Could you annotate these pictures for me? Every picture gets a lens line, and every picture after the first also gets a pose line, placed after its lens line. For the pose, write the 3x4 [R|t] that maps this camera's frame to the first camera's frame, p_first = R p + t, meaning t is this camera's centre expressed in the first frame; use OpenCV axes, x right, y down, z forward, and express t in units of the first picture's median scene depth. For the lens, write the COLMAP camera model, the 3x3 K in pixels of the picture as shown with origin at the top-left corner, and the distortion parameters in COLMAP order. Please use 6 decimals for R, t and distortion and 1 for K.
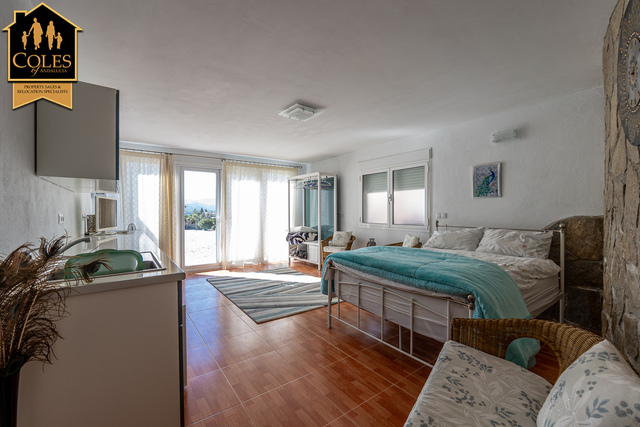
lens RADIAL K [[267.1, 0, 320.0], [0, 267.1, 213.5], [0, 0, 1]] dist [0.000142, 0.000008]
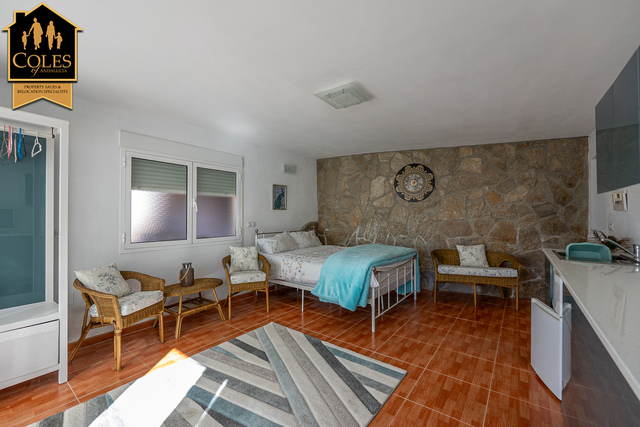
lens RADIAL K [[267.1, 0, 320.0], [0, 267.1, 213.5], [0, 0, 1]] dist [0.000142, 0.000008]
pose [[-0.286713, 0.003715, 0.958009, -0.715644], [0.003150, 0.999991, -0.002935, -0.035047], [-0.958011, 0.002177, -0.286722, 1.160392]]
